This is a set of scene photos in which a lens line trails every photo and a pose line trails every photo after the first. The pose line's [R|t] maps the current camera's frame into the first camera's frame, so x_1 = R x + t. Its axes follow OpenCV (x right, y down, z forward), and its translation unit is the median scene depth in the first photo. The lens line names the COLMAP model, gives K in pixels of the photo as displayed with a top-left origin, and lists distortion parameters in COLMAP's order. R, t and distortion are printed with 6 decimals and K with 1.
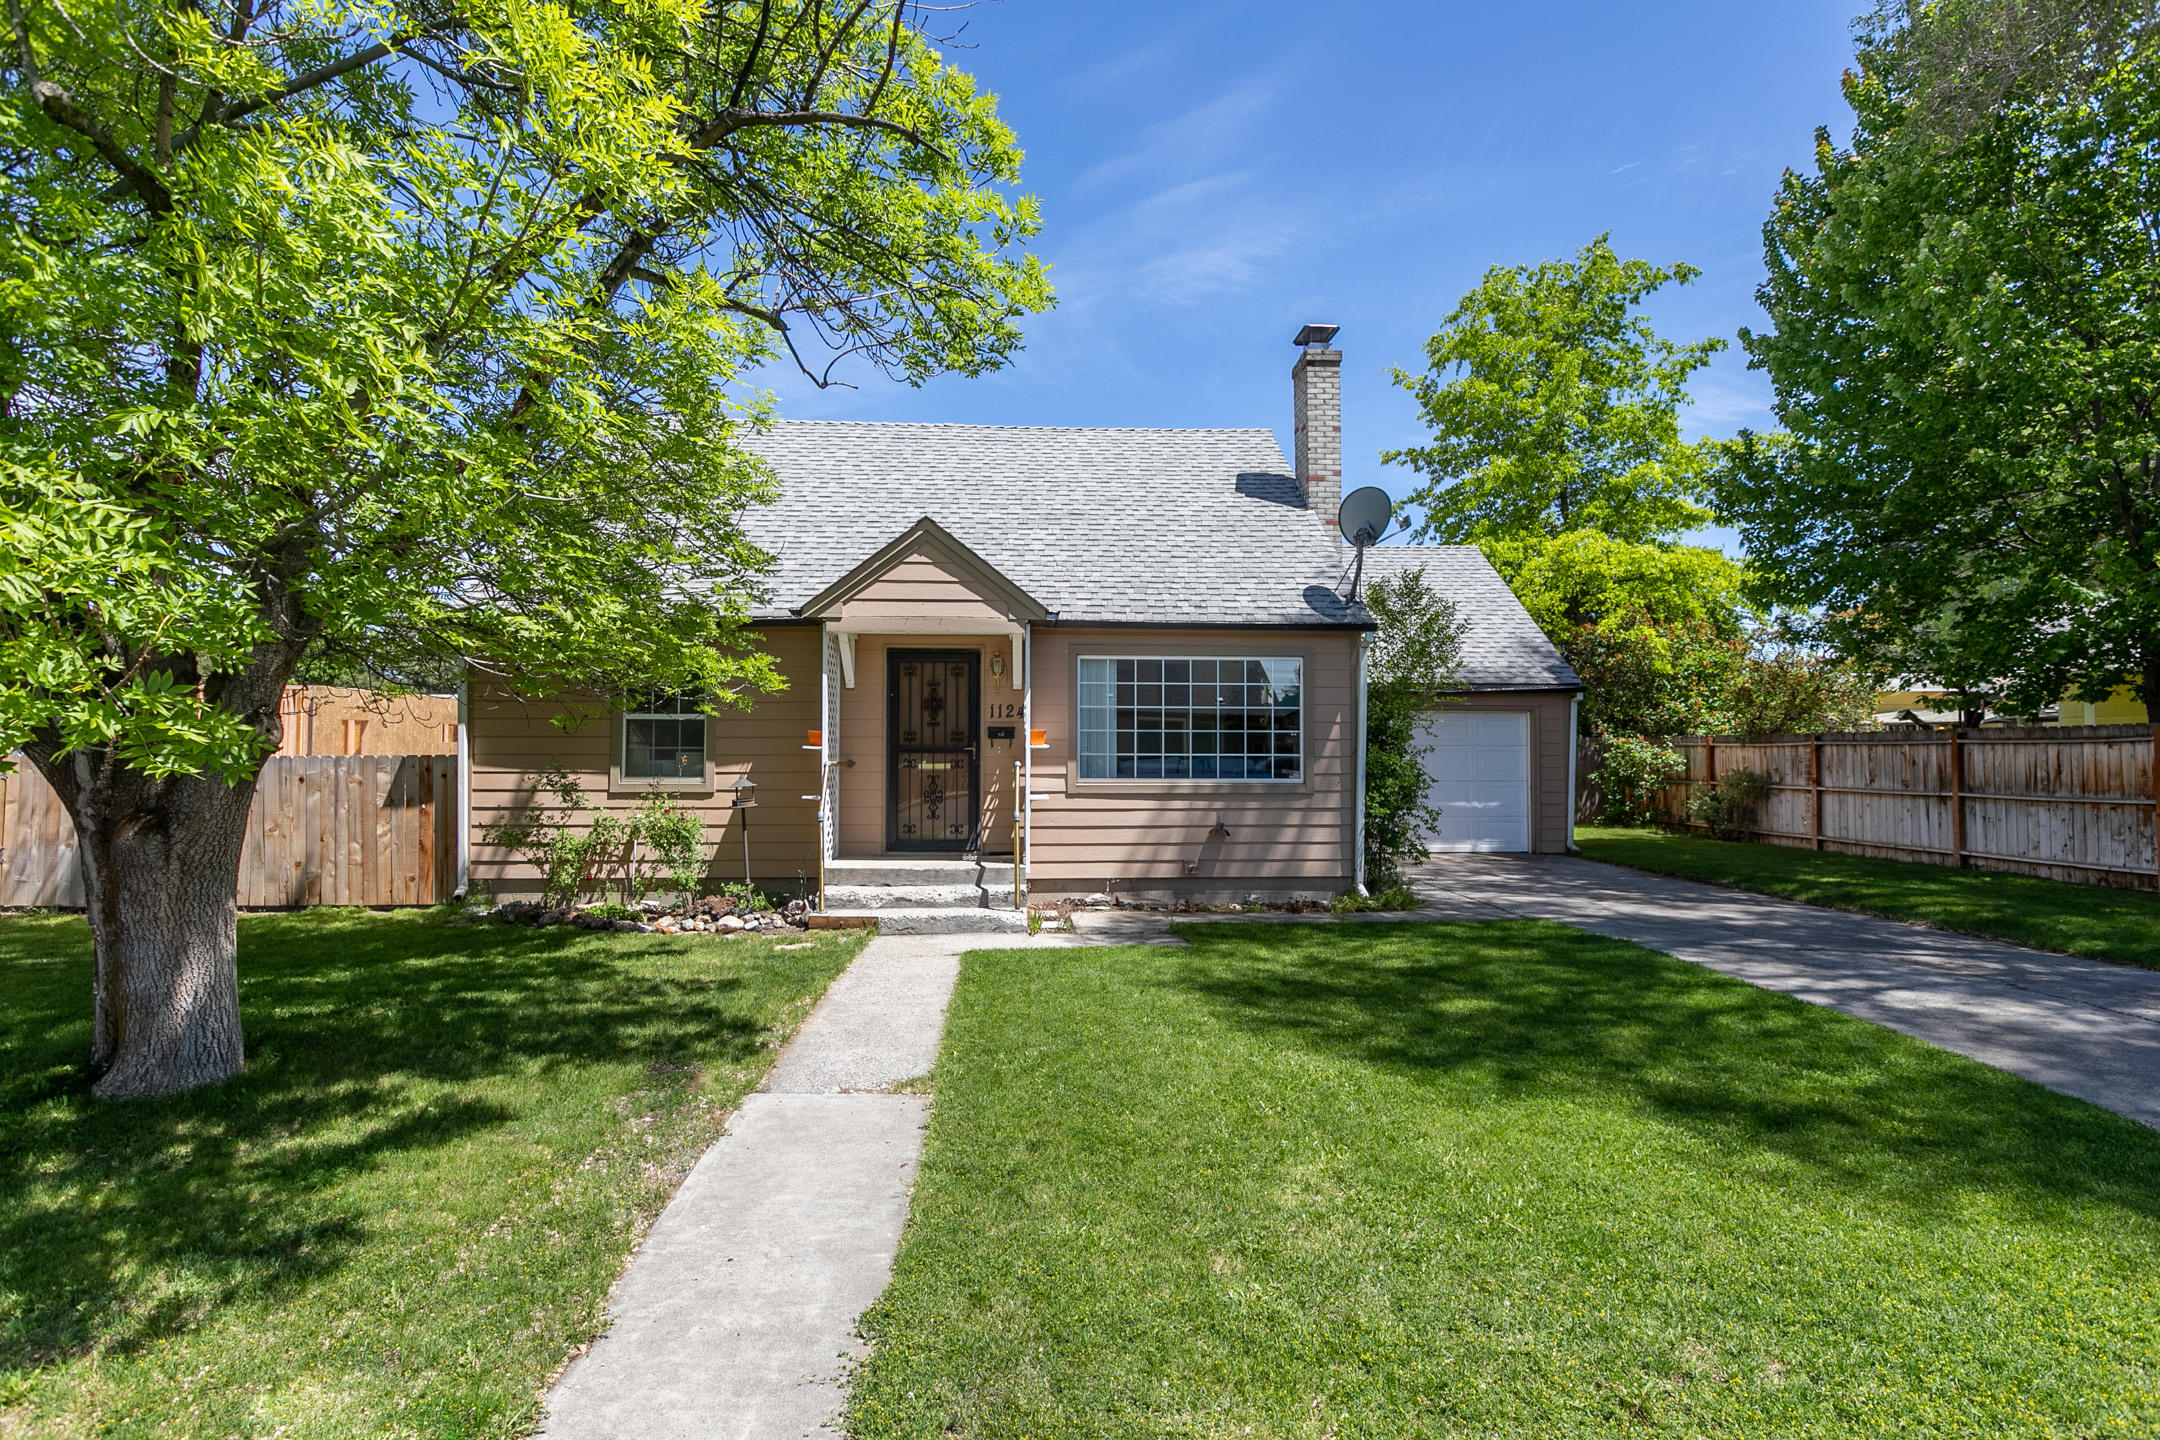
lens RADIAL K [[984.8, 0, 1079.4], [0, 984.8, 711.3], [0, 0, 1]] dist [-0.003472, 0.000619]
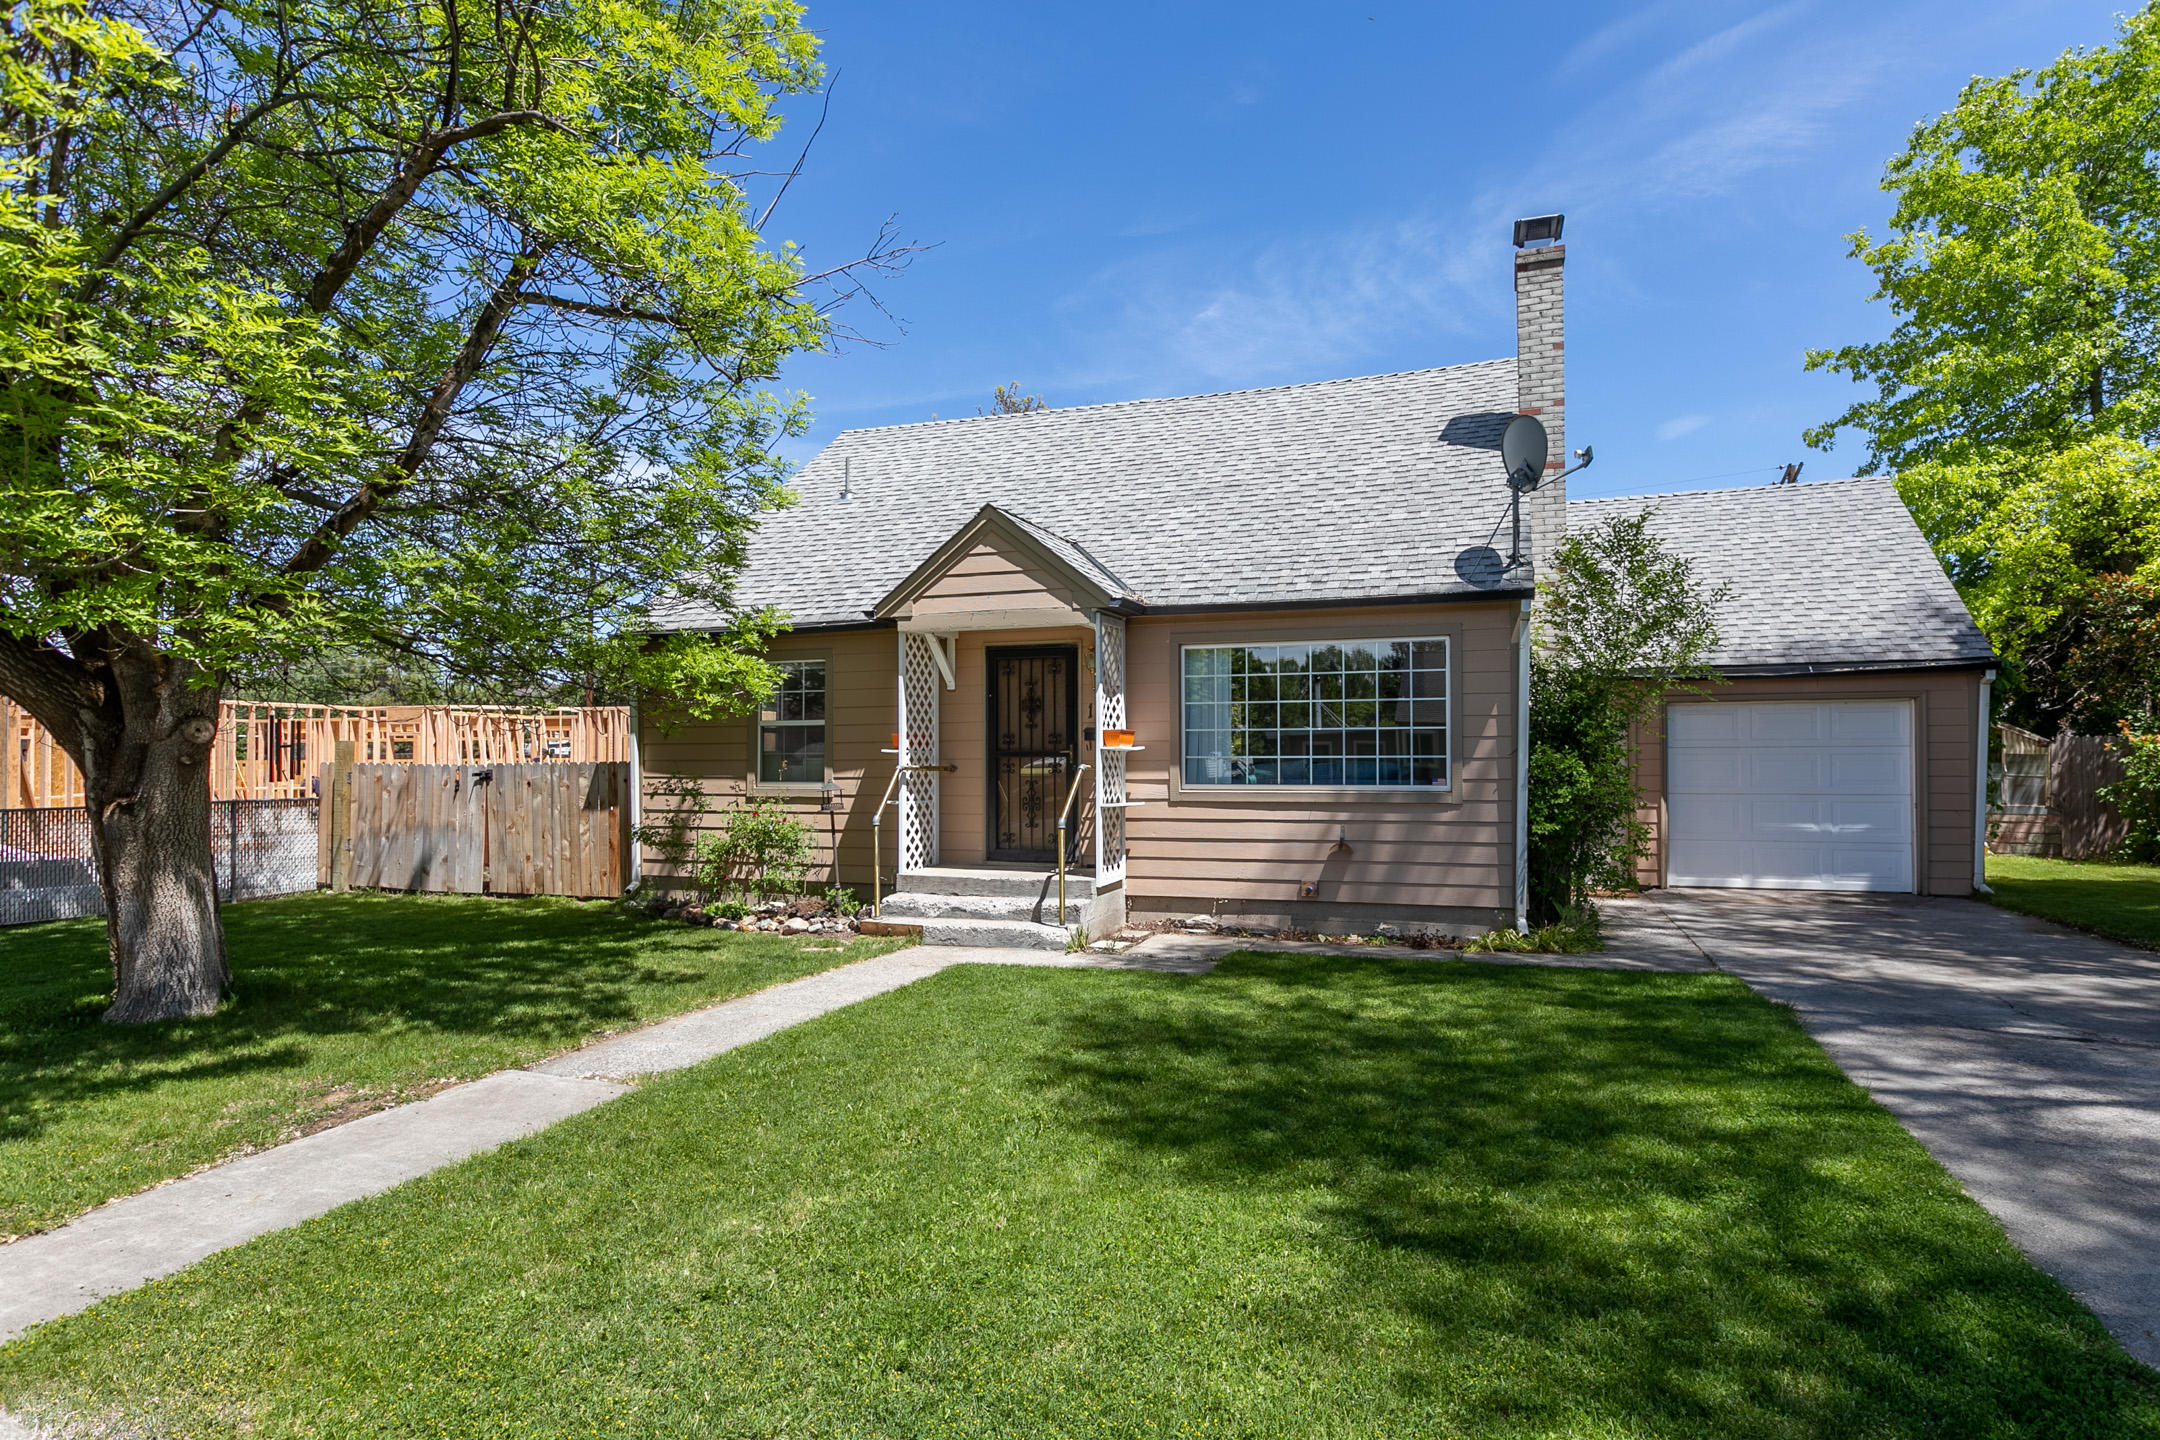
lens RADIAL K [[1085.9, 0, 1079.7], [0, 1085.9, 733.8], [0, 0, 1]] dist [0.006118, -0.001909]
pose [[0.933498, -0.013815, -0.358316, 0.264805], [0.018242, 0.999793, 0.008978, 0.011951], [0.358118, -0.014917, 0.933557, 0.054714]]
